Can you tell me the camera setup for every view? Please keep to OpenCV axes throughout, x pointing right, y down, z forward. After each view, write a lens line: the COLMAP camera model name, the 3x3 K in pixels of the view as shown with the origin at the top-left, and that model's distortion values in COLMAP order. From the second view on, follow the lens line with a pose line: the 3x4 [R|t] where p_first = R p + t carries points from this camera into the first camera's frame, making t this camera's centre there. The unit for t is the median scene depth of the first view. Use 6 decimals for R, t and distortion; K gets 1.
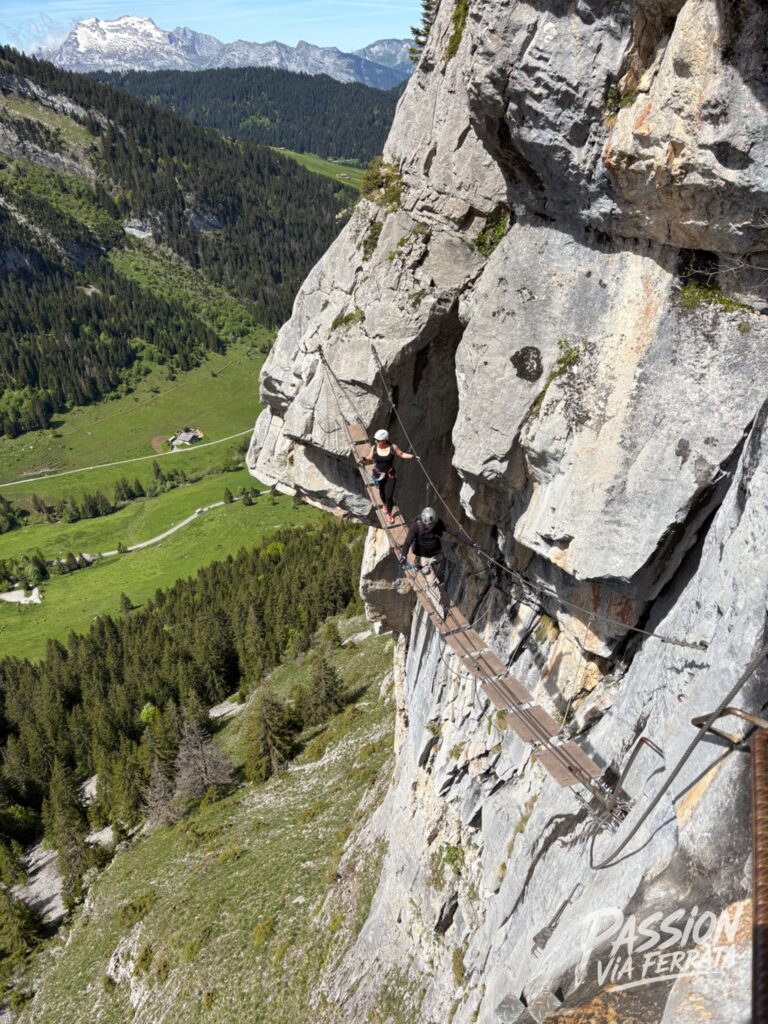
lens RADIAL K [[724.9, 0, 384.0], [0, 724.9, 512.0], [0, 0, 1]] dist [0.133241, -0.223475]
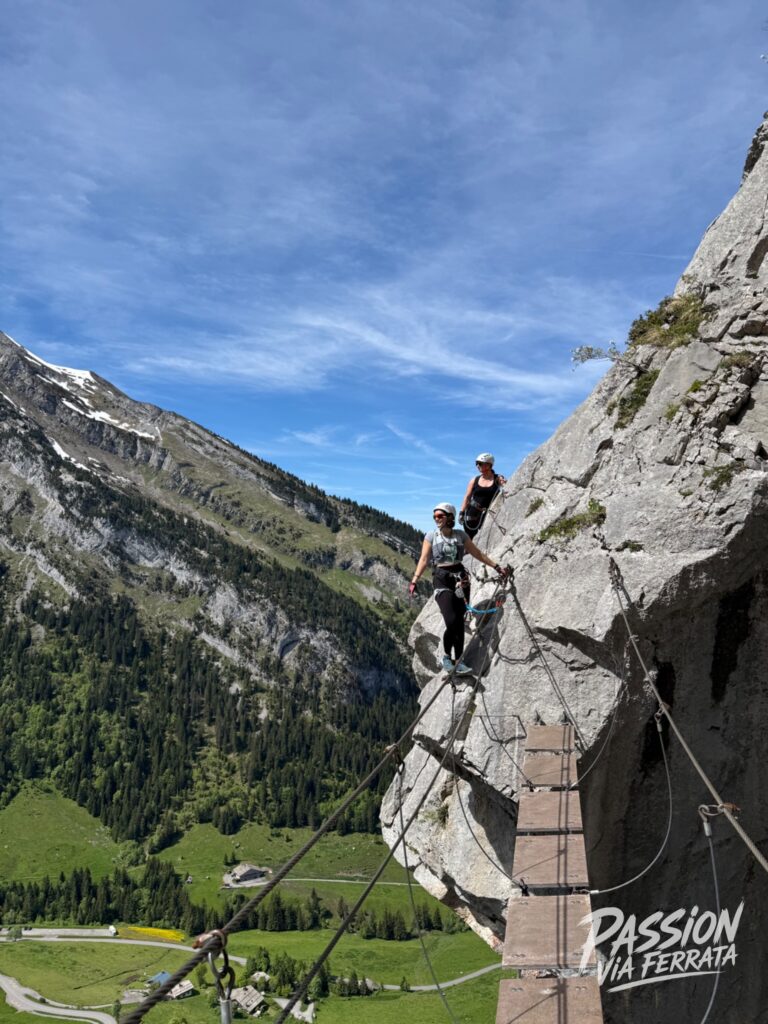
lens RADIAL K [[724.9, 0, 384.0], [0, 724.9, 512.0], [0, 0, 1]] dist [0.133241, -0.223475]
pose [[0.905301, 0.045724, -0.422302, 0.047897], [-0.264555, 0.838515, -0.476344, 0.007726], [0.332326, 0.542957, 0.771205, 0.569016]]
